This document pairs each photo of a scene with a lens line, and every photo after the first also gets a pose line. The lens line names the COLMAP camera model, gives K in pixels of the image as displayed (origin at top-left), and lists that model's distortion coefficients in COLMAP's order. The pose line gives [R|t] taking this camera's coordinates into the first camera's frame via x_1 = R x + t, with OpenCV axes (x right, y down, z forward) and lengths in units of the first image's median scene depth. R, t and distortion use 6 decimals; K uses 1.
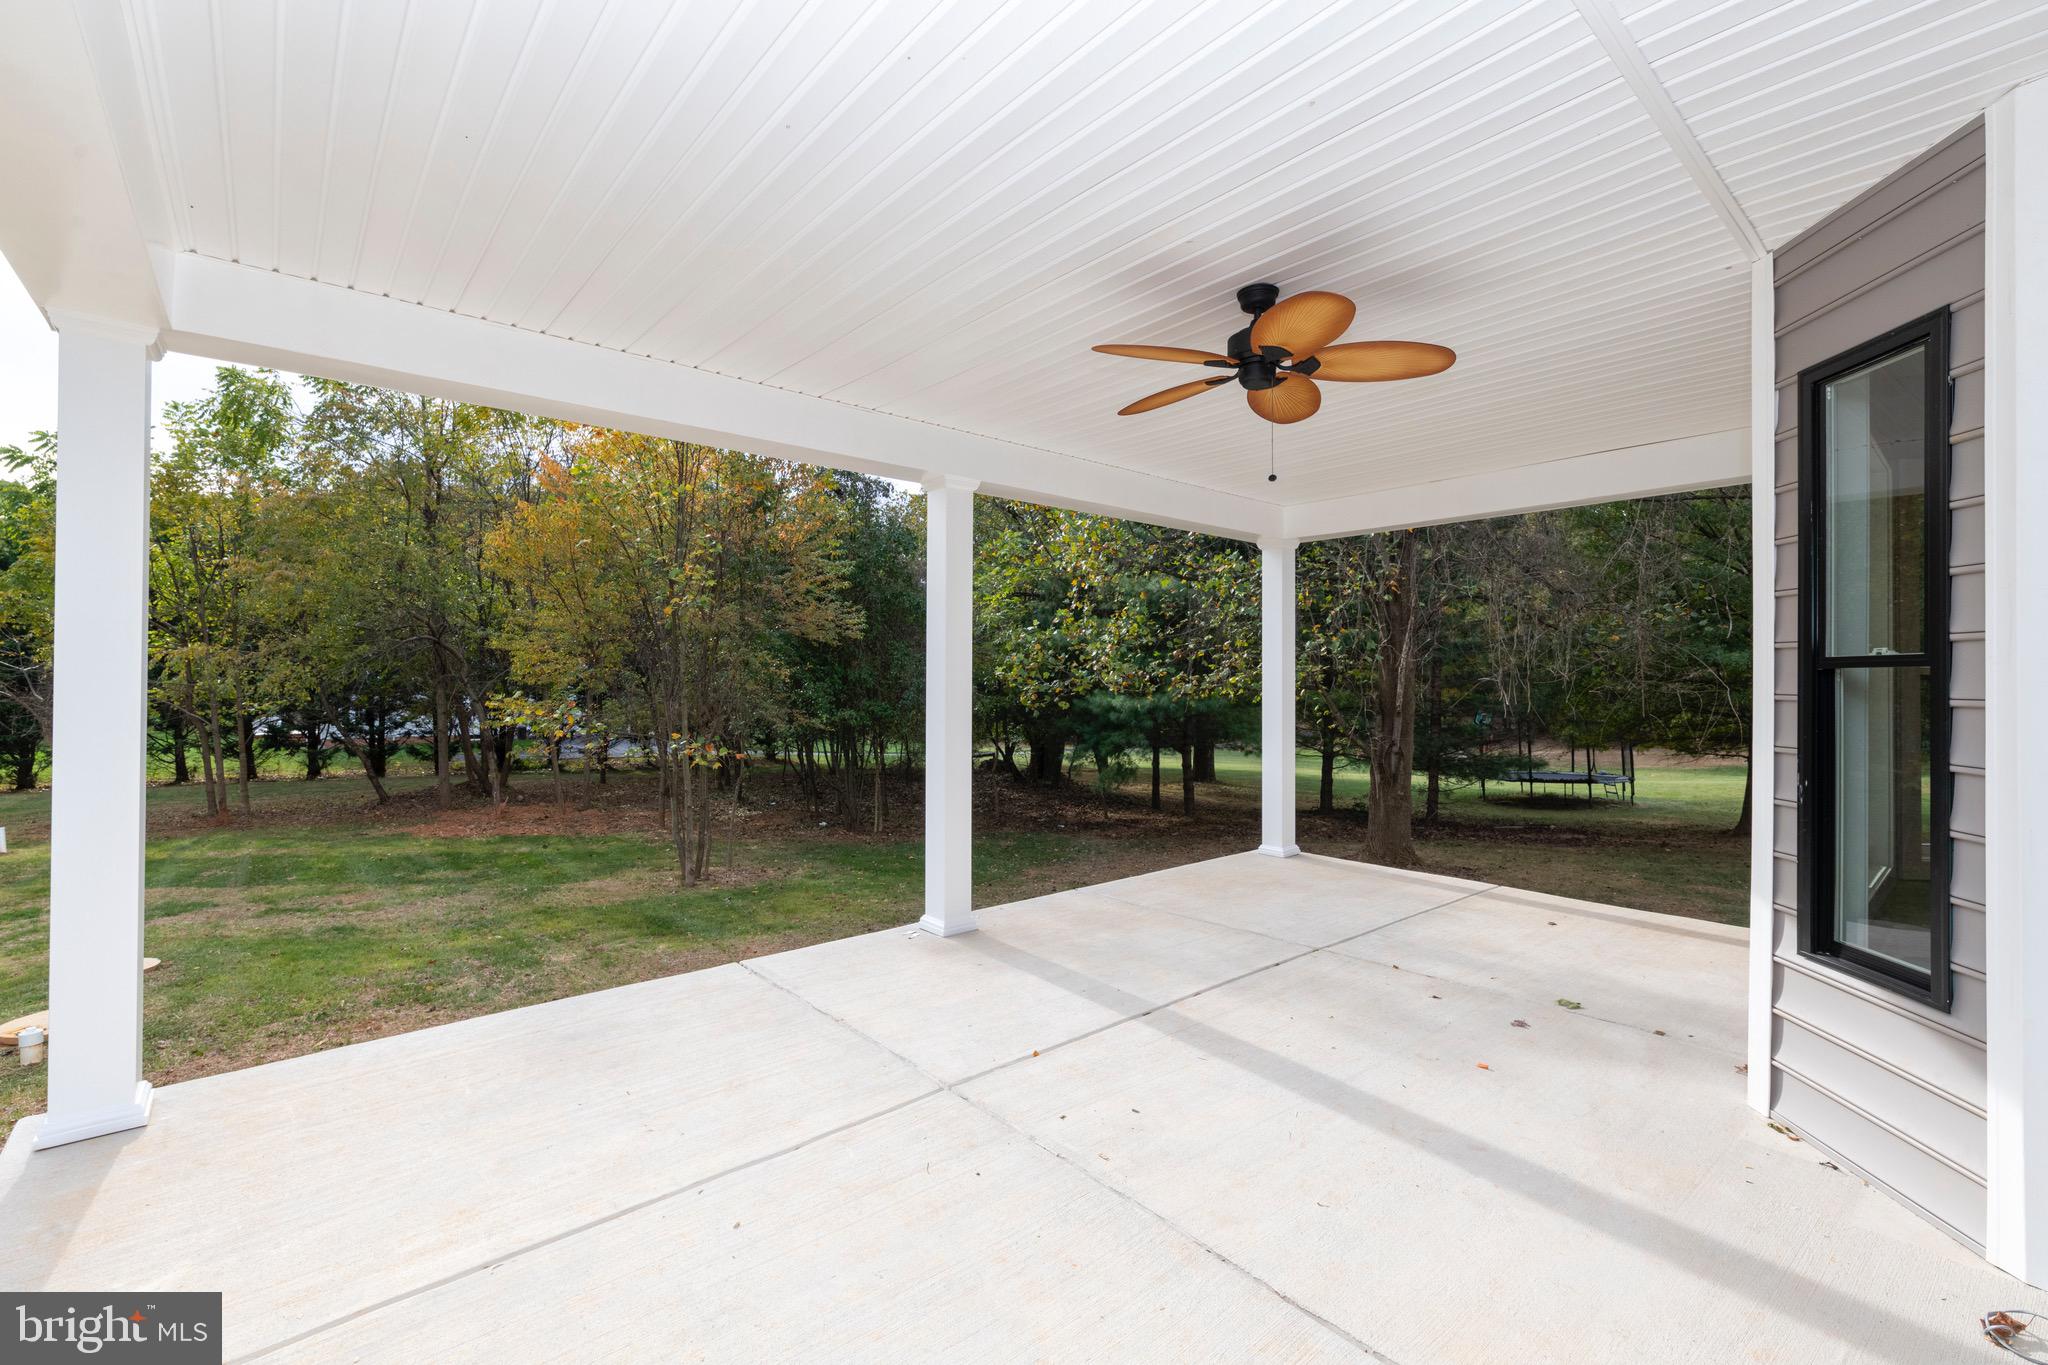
lens RADIAL K [[885.4, 0, 1032.8], [0, 885.4, 672.0], [0, 0, 1]] dist [-0.002353, 0.000059]
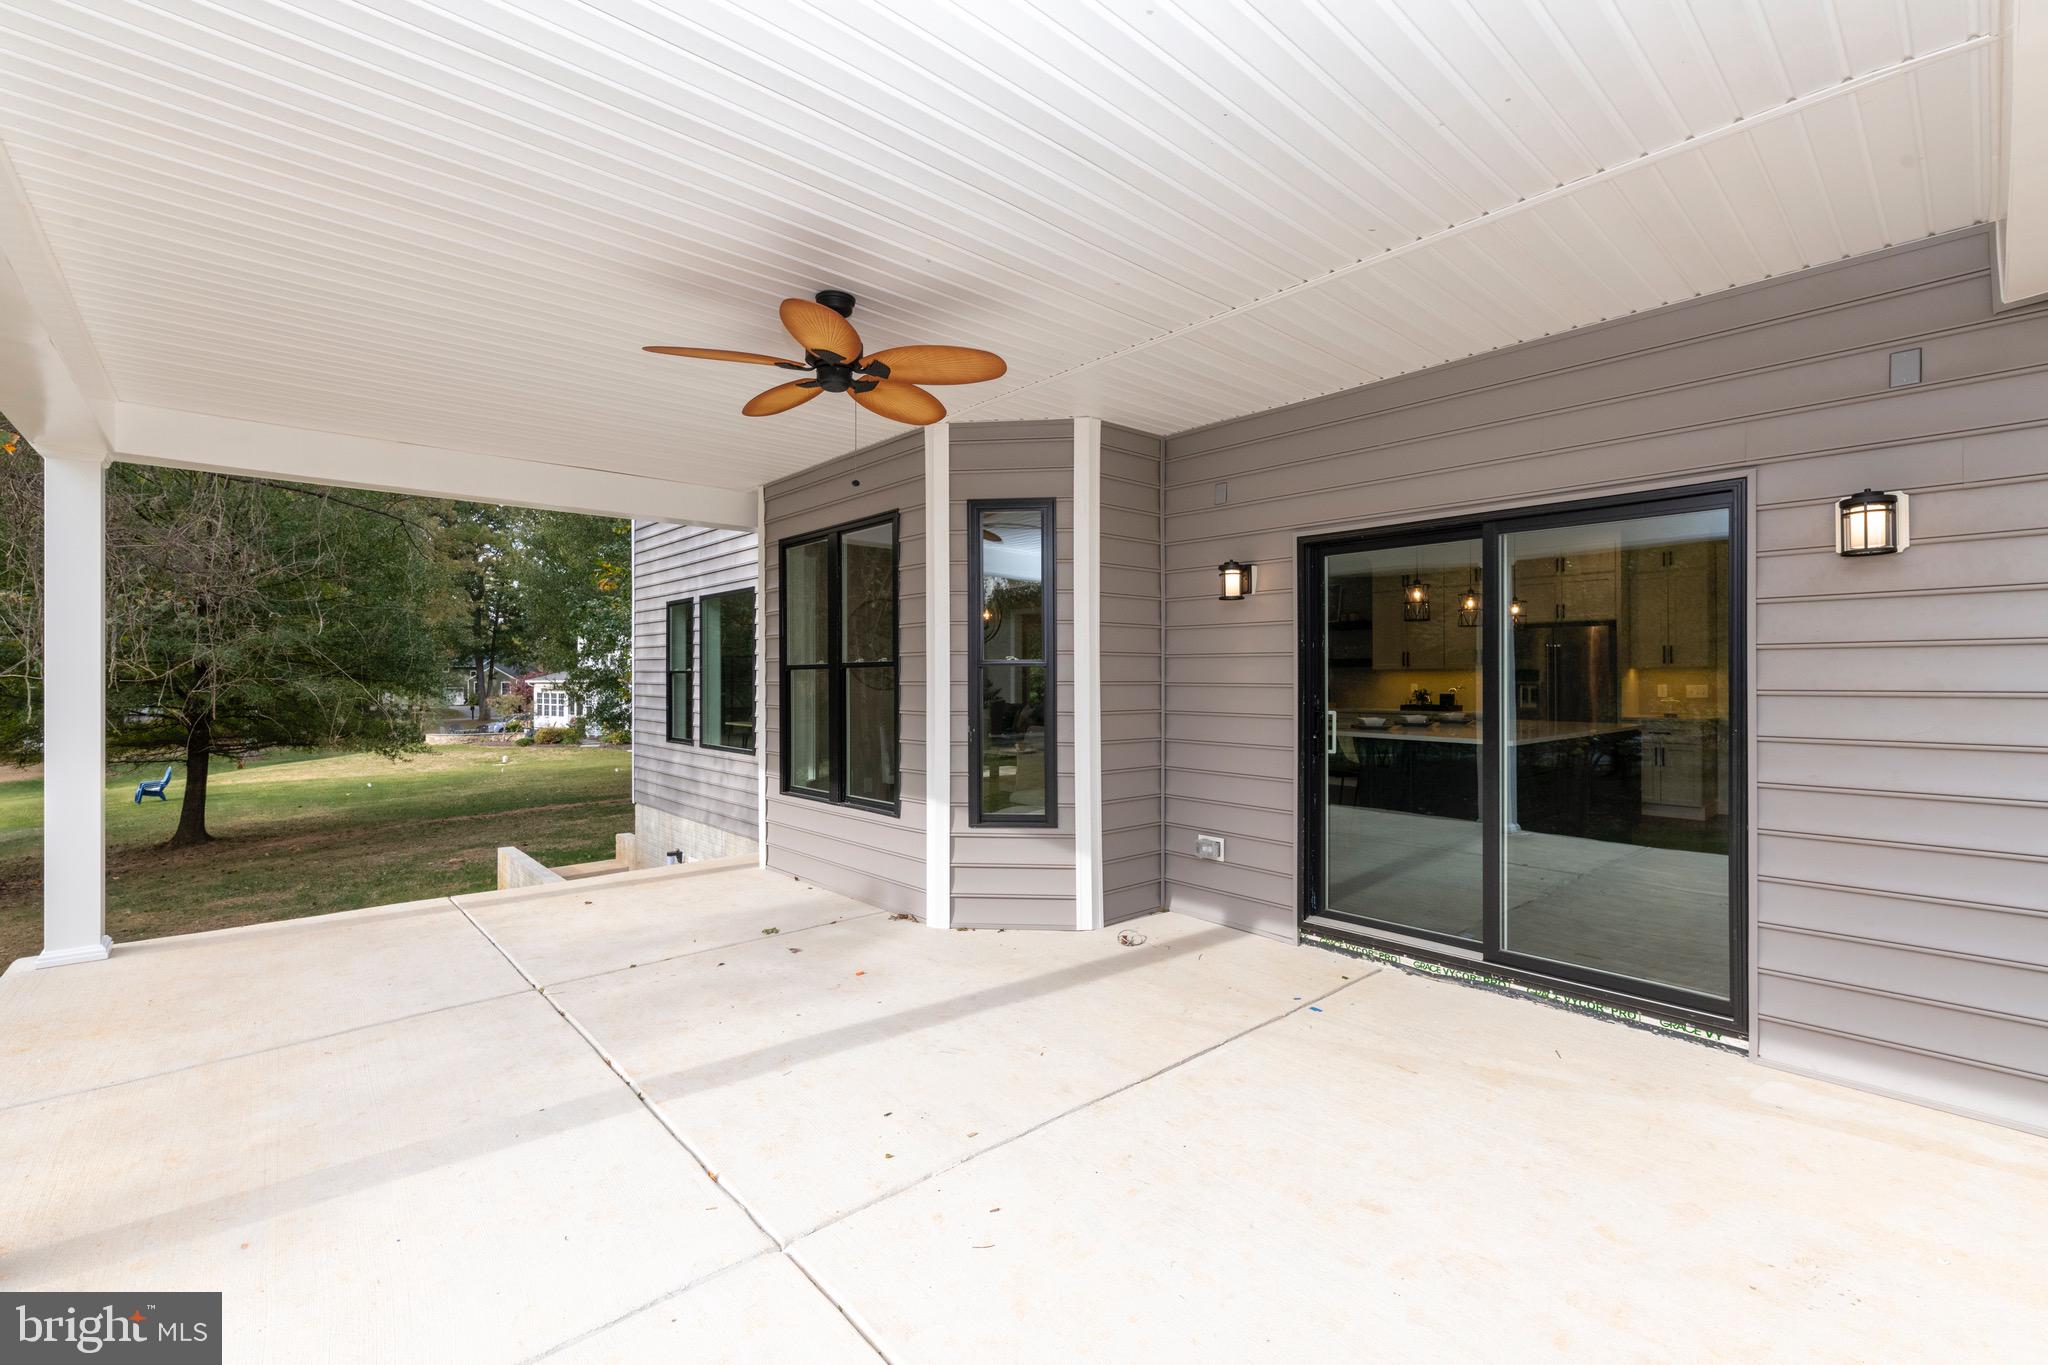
lens RADIAL K [[885.4, 0, 1019.4], [0, 885.4, 674.4], [0, 0, 1]] dist [-0.002353, 0.000059]
pose [[-0.018383, -0.001158, 0.999830, -0.675241], [-0.005912, 0.999982, 0.001049, 0.007413], [-0.999814, -0.005891, -0.018390, 0.688760]]
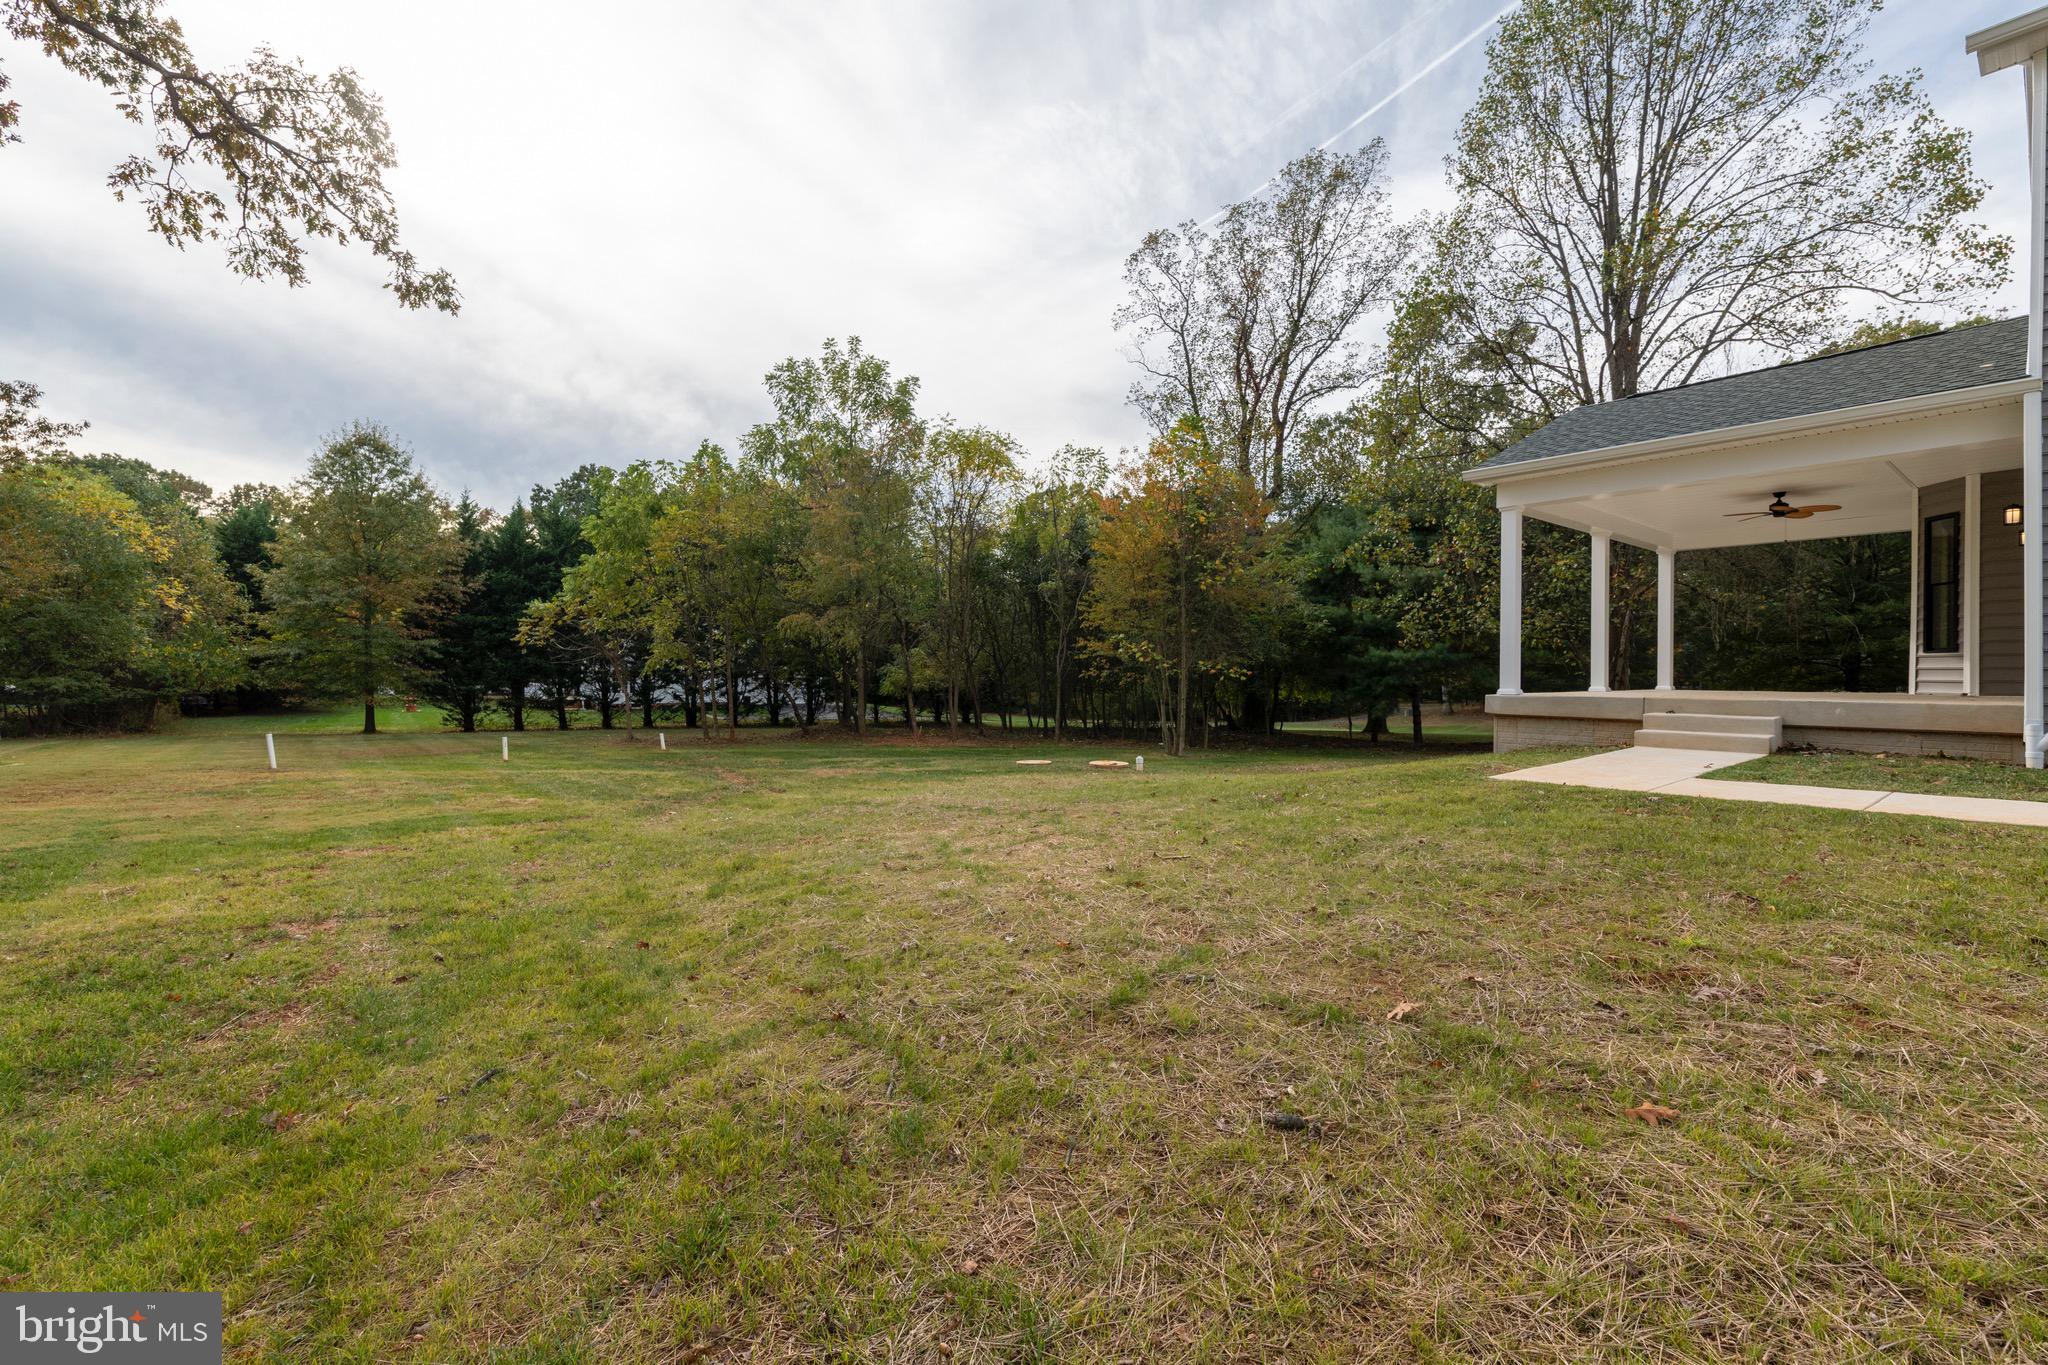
lens RADIAL K [[885.4, 0, 1020.3], [0, 885.4, 674.3], [0, 0, 1]] dist [-0.002353, 0.000059]
pose [[0.996346, 0.000119, -0.085412, -2.352313], [0.001499, 0.999821, 0.018880, 0.247817], [0.085399, -0.018939, 0.996167, -2.737332]]
